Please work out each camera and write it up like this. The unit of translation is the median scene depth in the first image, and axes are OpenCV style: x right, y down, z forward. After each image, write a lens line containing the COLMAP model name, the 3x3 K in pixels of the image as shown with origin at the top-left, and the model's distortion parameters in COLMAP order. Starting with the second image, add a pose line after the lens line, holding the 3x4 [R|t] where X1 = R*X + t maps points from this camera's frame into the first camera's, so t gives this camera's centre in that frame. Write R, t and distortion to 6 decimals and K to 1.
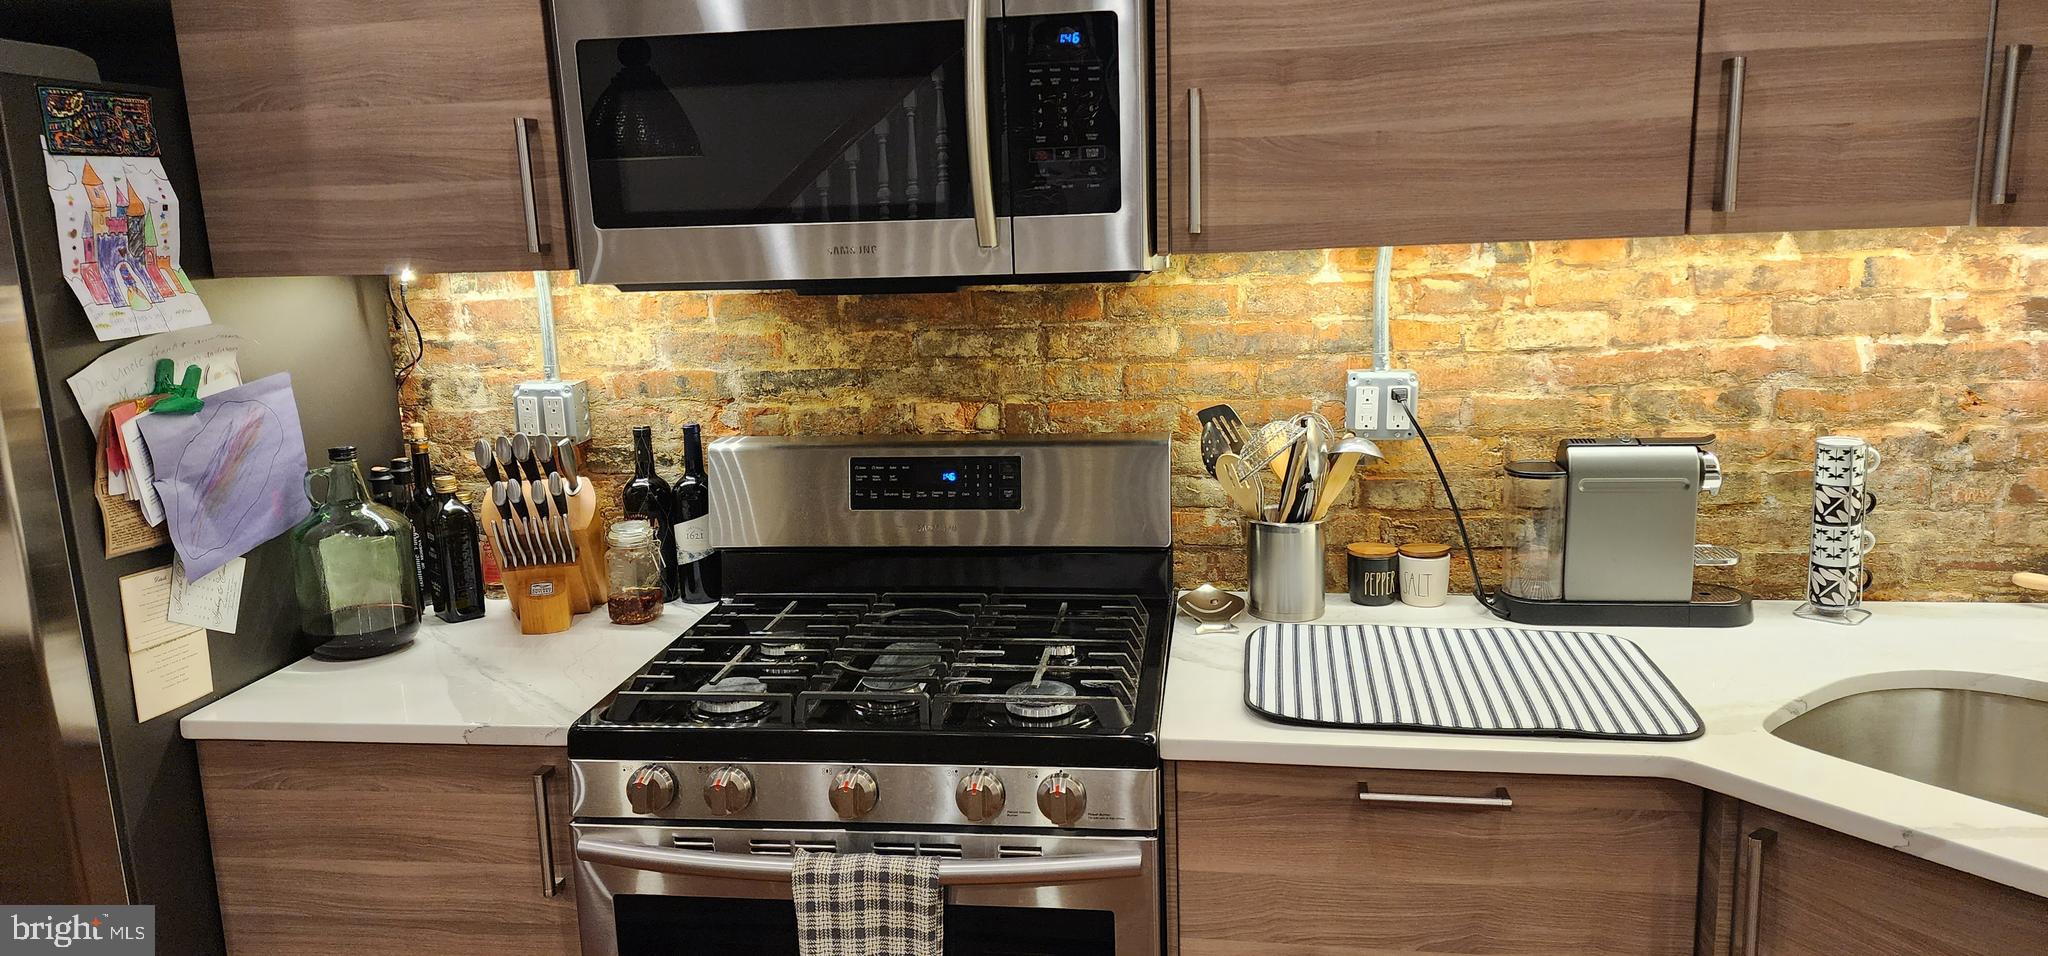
lens RADIAL K [[1393.2, 0, 1042.8], [0, 1393.2, 479.4], [0, 0, 1]] dist [0.096544, -0.109128]
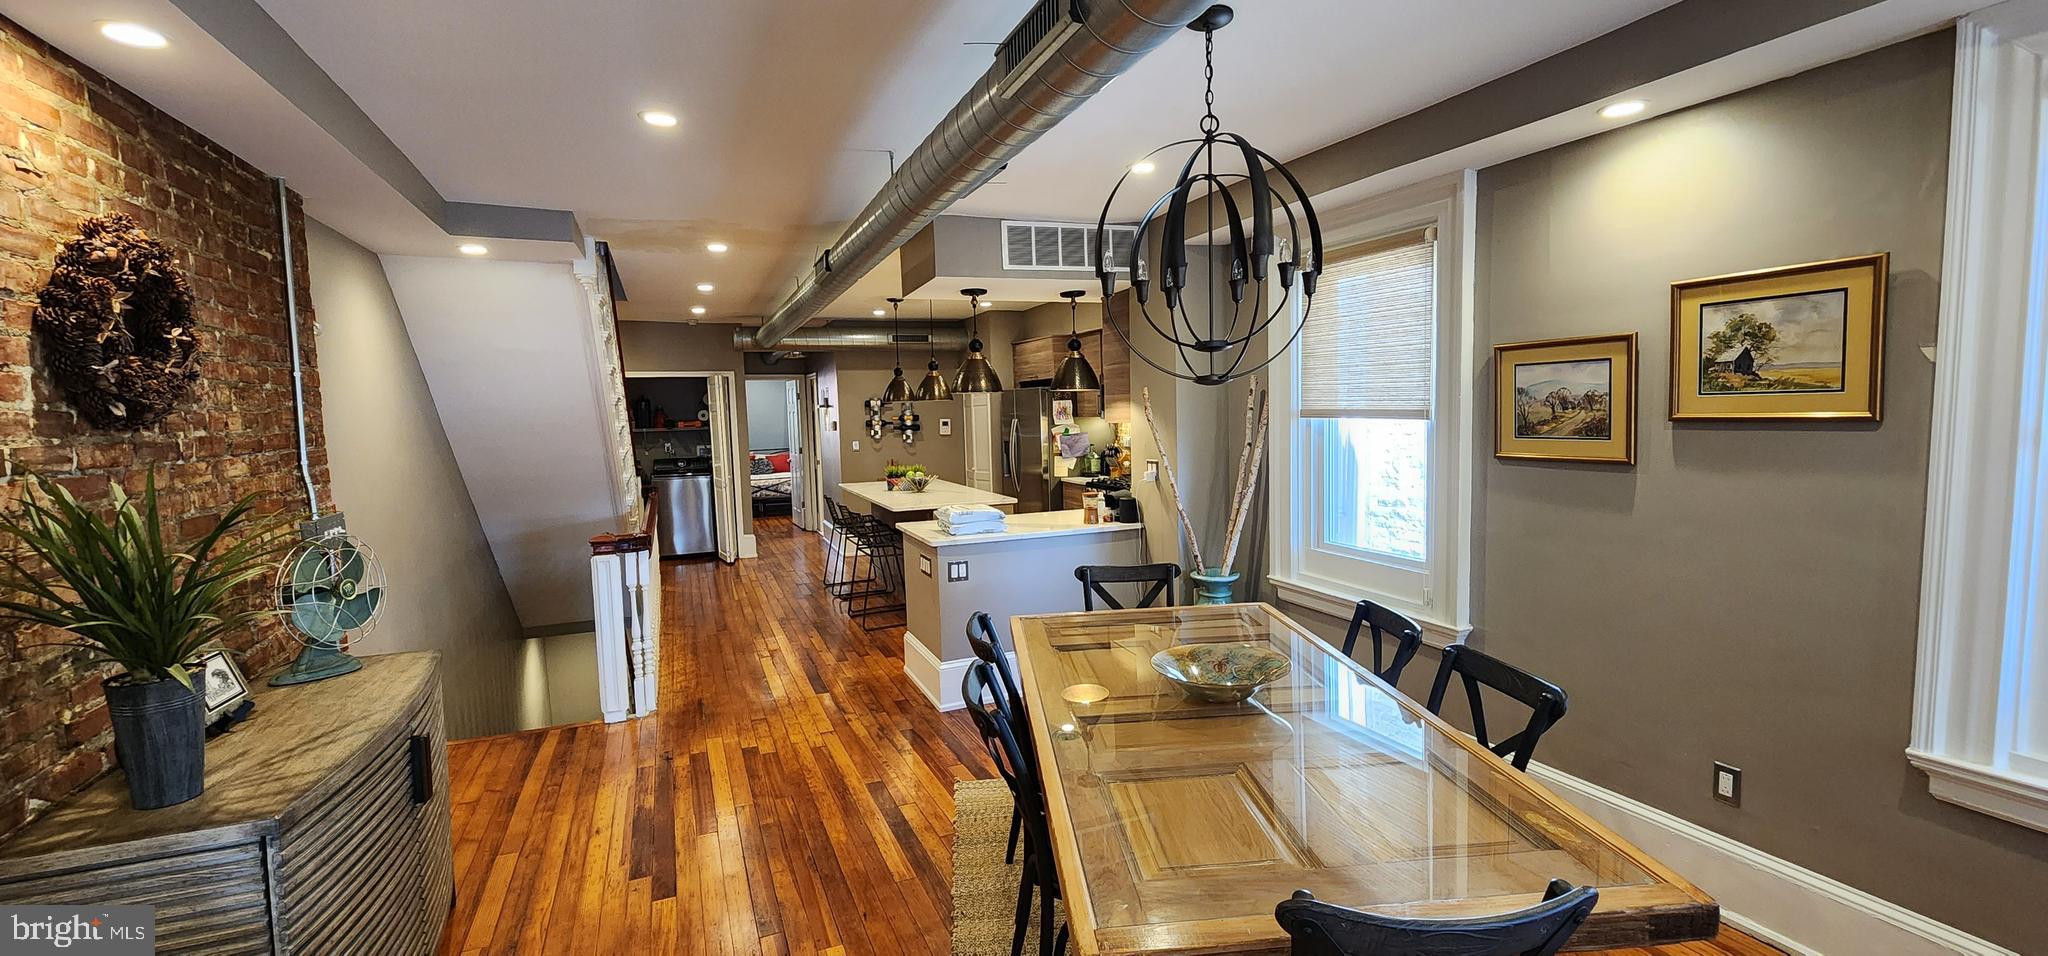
lens RADIAL K [[842.9, 0, 1029.6], [0, 842.9, 481.7], [0, 0, 1]] dist [0.000593, 0.000010]
pose [[0.527761, 0.093457, -0.844236, 2.964825], [-0.150516, 0.988489, 0.015333, 0.148760], [0.835950, 0.118979, 0.535753, -1.432344]]
